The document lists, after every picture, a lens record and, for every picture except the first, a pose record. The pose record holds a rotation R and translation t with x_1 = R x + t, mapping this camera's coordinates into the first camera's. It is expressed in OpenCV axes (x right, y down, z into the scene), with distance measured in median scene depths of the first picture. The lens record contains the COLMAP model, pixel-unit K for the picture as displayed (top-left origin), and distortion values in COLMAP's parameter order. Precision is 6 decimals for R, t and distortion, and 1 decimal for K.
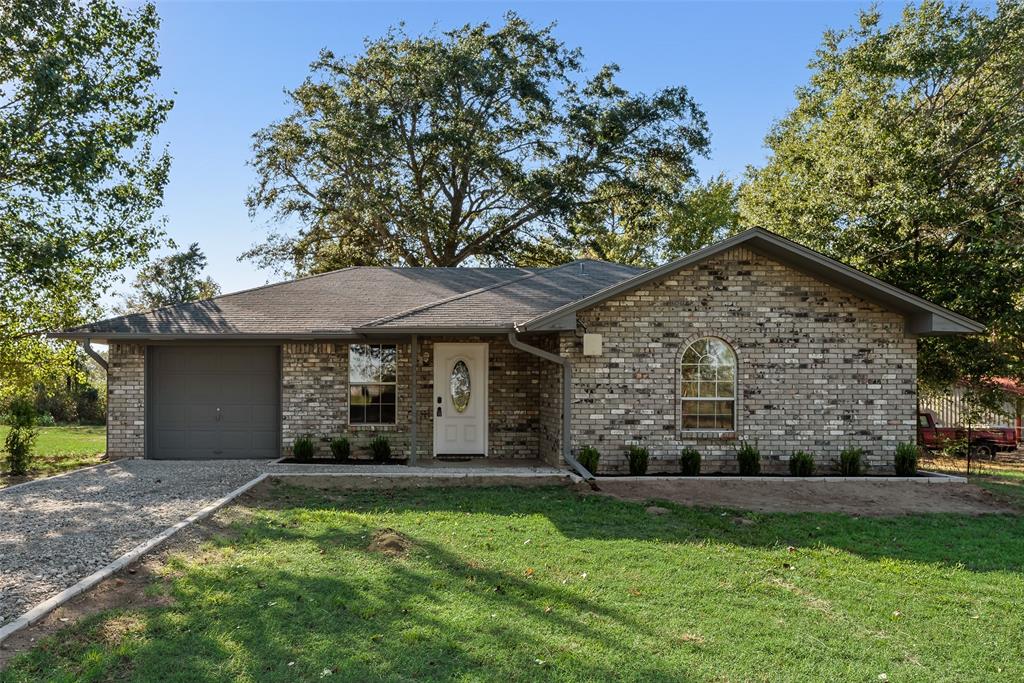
lens RADIAL K [[388.8, 0, 512.0], [0, 388.8, 341.5], [0, 0, 1]] dist [0.000425, -0.000118]
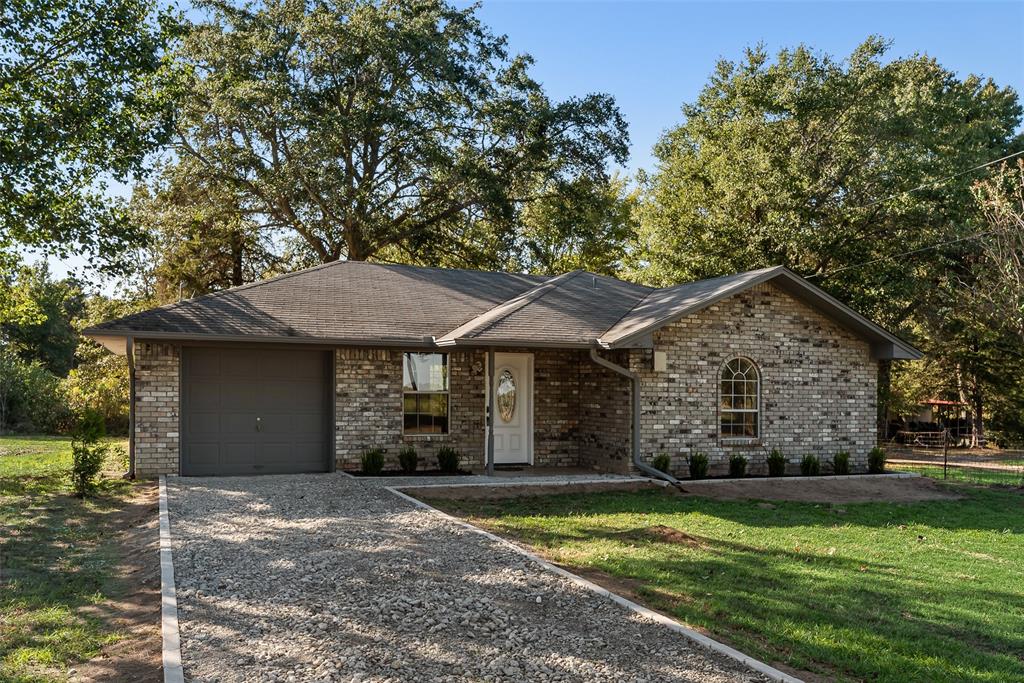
lens RADIAL K [[411.9, 0, 514.1], [0, 411.9, 340.9], [0, 0, 1]] dist [0.000516, -0.000249]
pose [[0.978457, 0.039669, 0.202605, -0.390180], [-0.038704, 0.999213, -0.008722, -0.021807], [-0.202792, 0.000693, 0.979222, -0.057520]]
